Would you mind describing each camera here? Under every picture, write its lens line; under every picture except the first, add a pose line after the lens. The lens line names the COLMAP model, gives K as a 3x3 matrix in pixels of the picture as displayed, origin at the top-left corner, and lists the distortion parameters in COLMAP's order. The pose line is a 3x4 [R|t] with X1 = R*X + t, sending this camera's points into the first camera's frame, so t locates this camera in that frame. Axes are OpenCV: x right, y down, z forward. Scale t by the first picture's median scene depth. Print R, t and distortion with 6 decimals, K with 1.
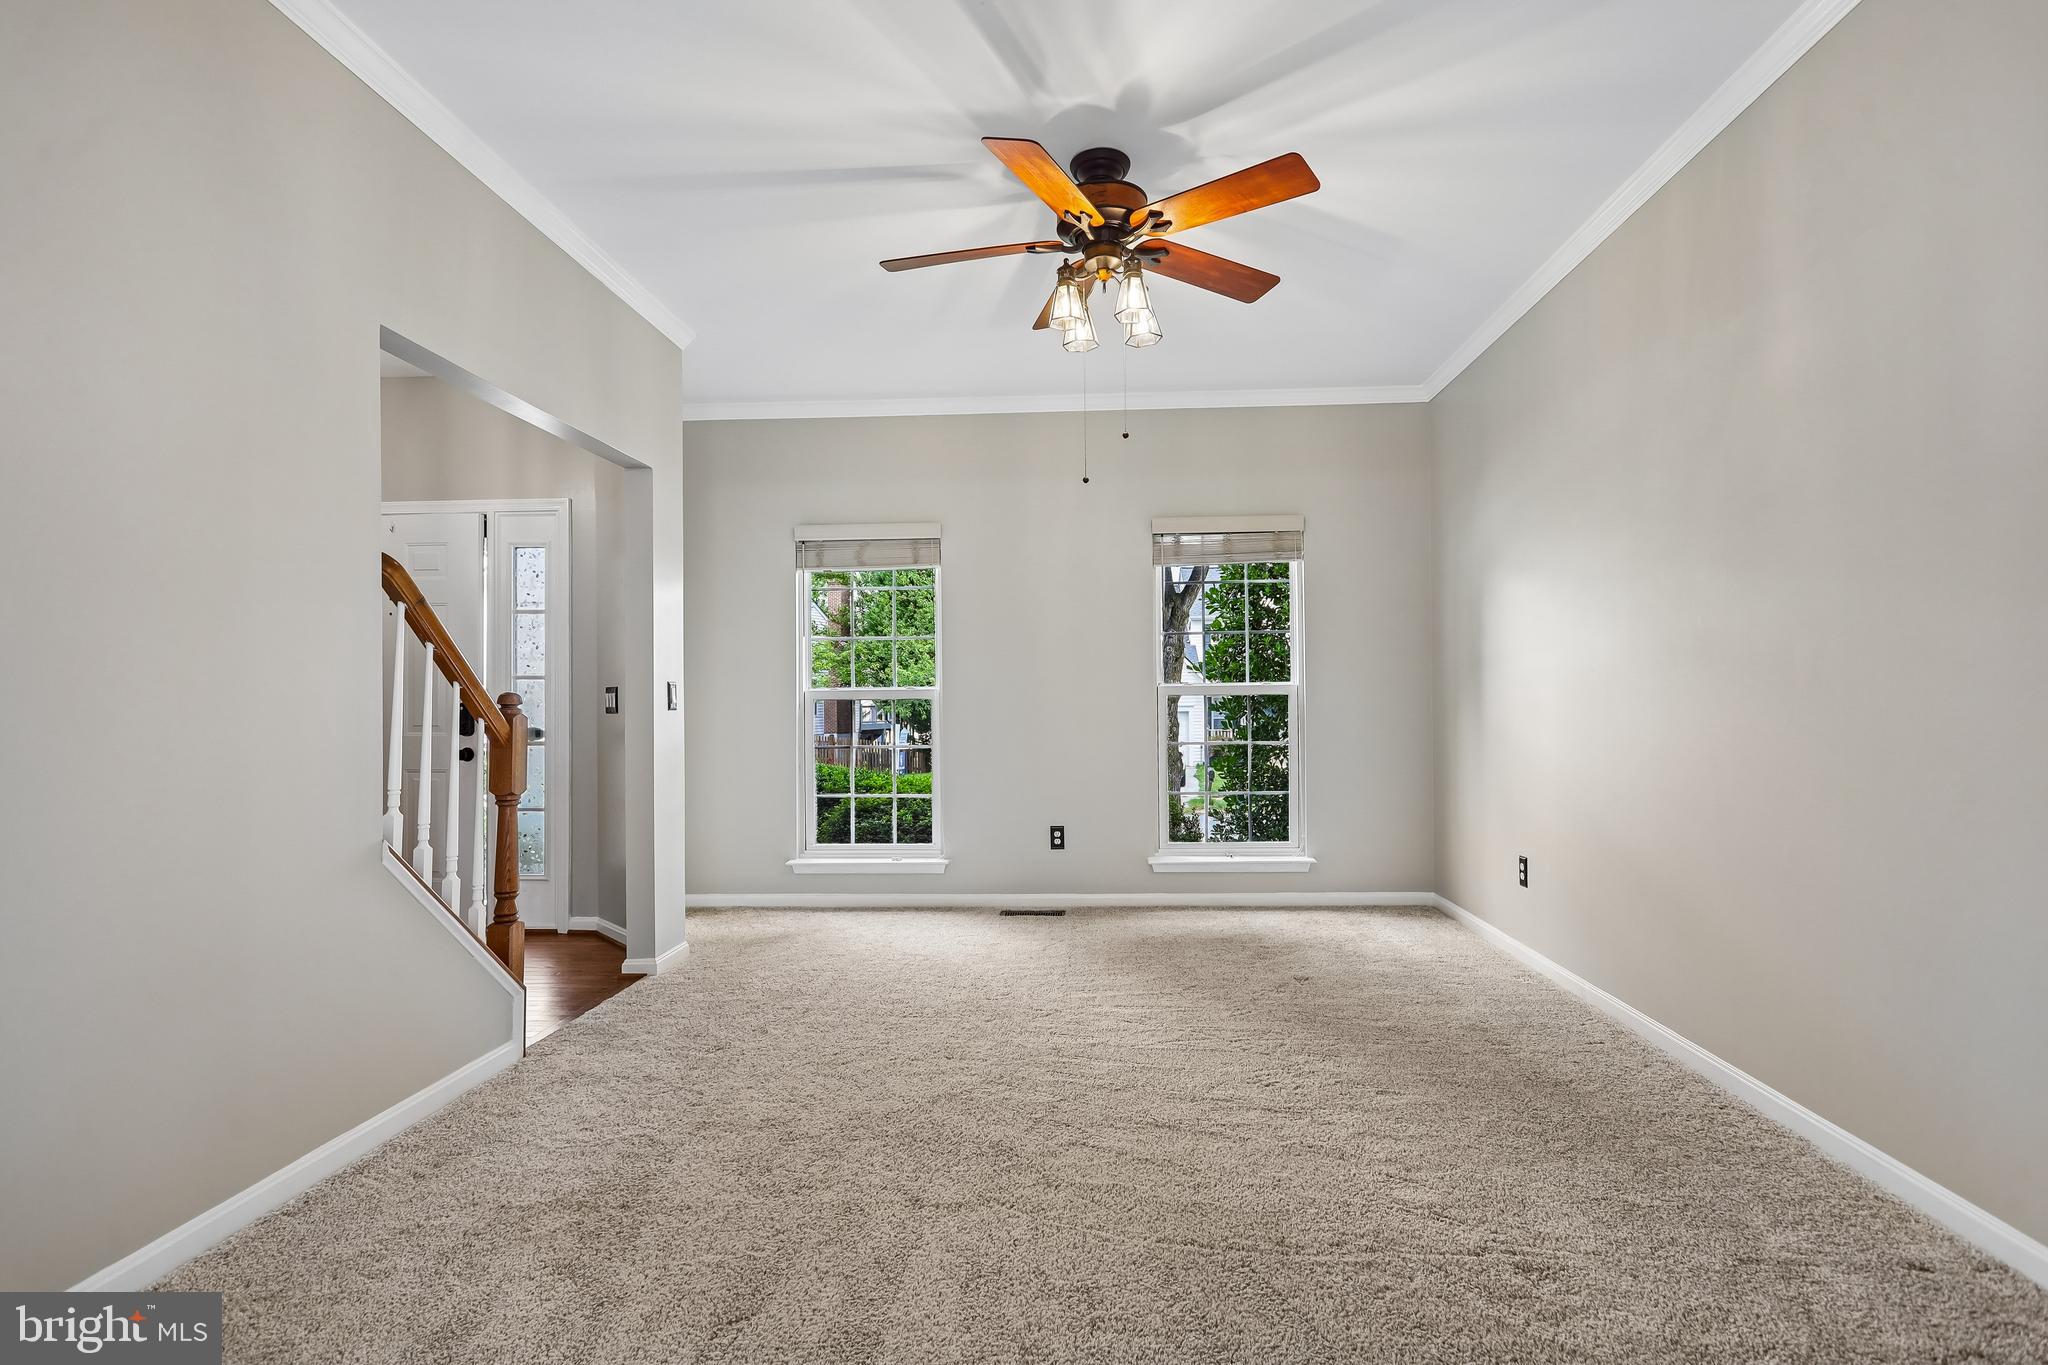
lens RADIAL K [[971.3, 0, 1048.5], [0, 971.3, 691.4], [0, 0, 1]] dist [0.000768, 0.000221]
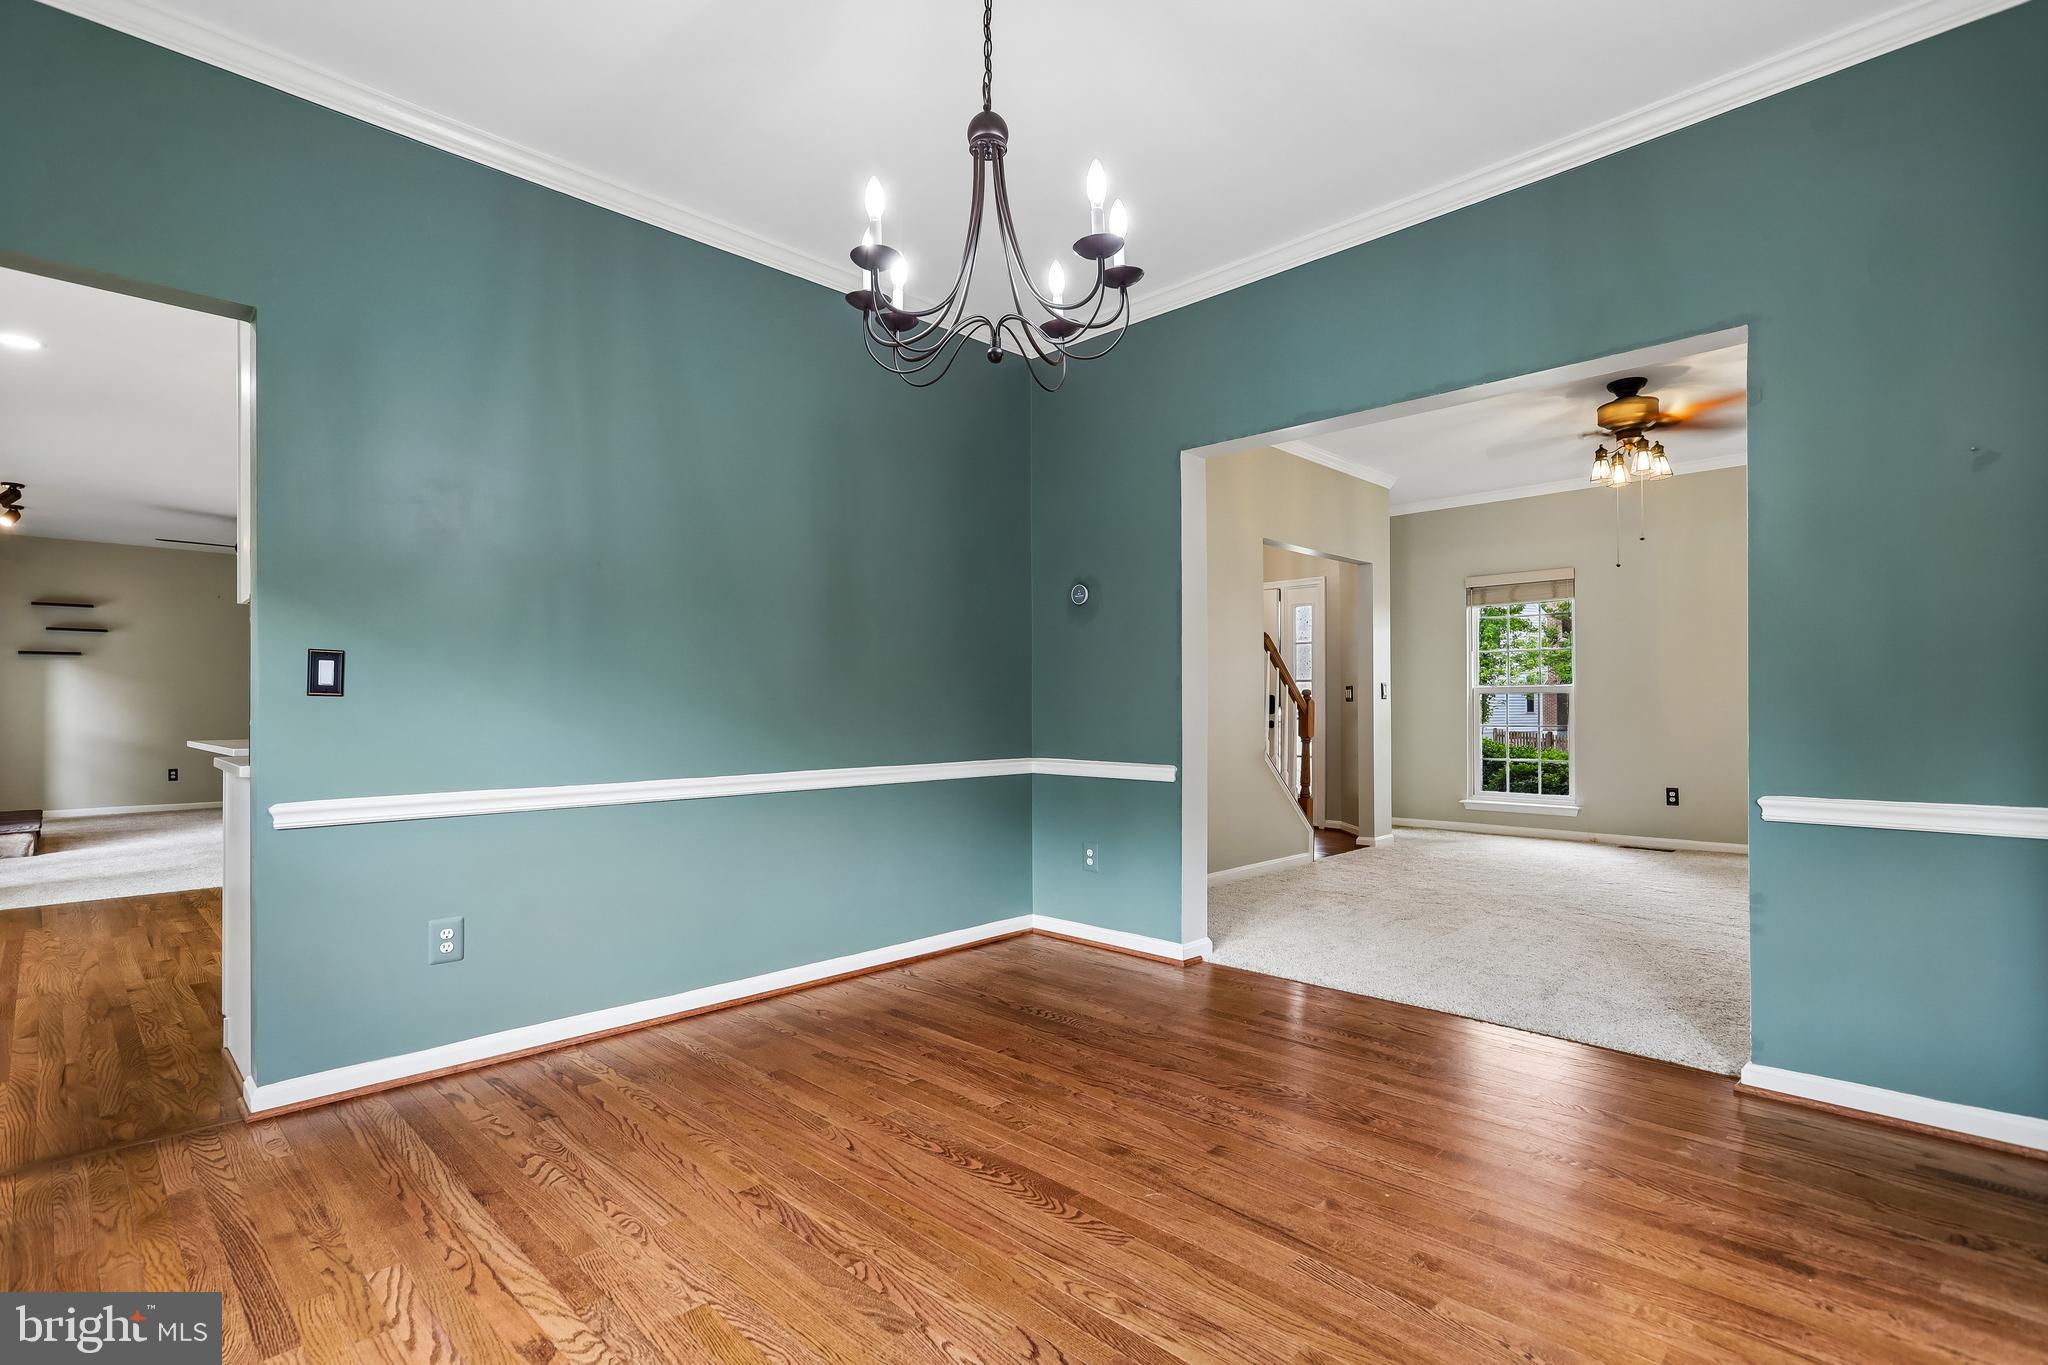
lens RADIAL K [[959.3, 0, 1021.3], [0, 959.3, 695.3], [0, 0, 1]] dist [0.001992, 0.000356]
pose [[0.740693, -0.000520, -0.671844, 0.248768], [0.005258, 0.999974, 0.005022, 0.000046], [0.671824, -0.007252, 0.740676, -0.616341]]
